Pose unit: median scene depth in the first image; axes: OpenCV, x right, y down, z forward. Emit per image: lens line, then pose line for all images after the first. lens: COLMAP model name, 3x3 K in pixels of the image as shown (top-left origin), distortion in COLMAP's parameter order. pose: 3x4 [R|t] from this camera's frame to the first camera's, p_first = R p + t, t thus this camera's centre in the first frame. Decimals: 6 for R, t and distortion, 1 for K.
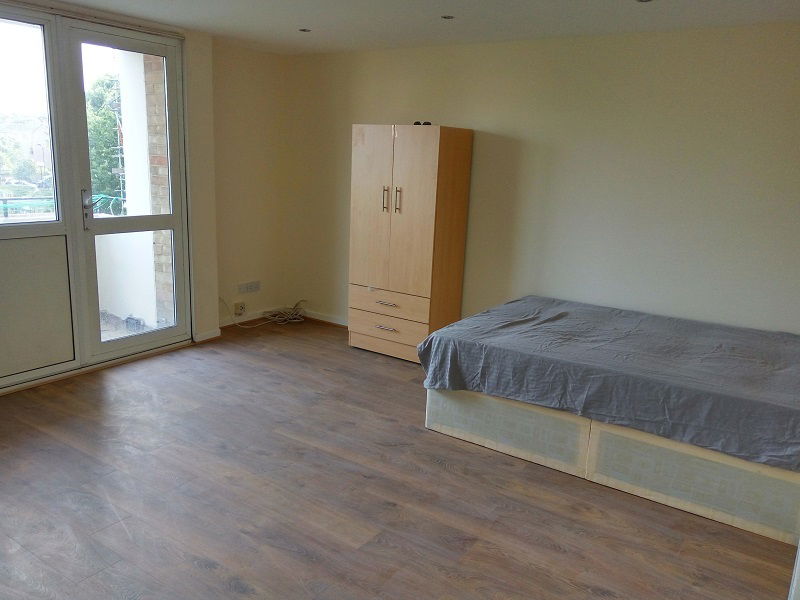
lens RADIAL K [[642.4, 0, 403.5], [0, 642.4, 304.1], [0, 0, 1]] dist [0.097785, -0.116851]
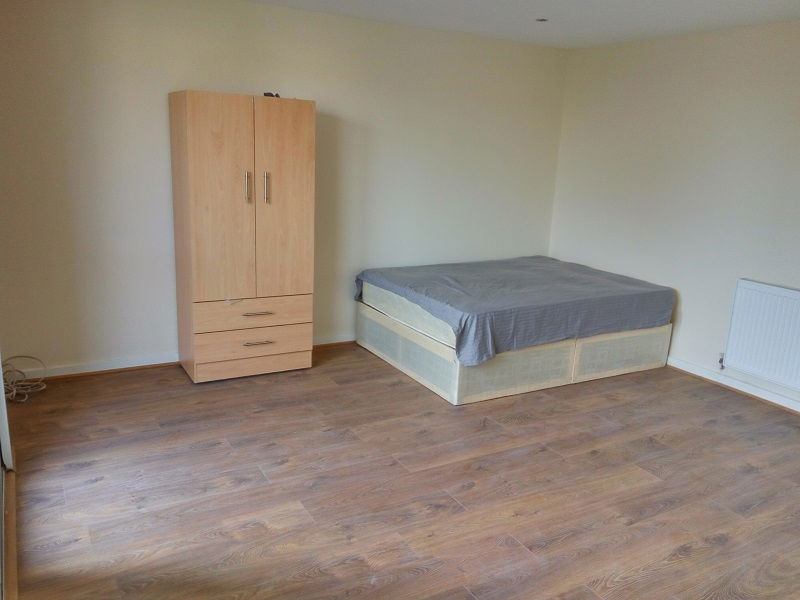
lens RADIAL K [[642.4, 0, 403.5], [0, 642.4, 304.1], [0, 0, 1]] dist [0.097785, -0.116851]
pose [[0.422706, -0.232358, 0.875974, -0.886851], [0.174513, 0.969353, 0.172915, -0.163474], [-0.889306, 0.079776, 0.450300, 0.606335]]
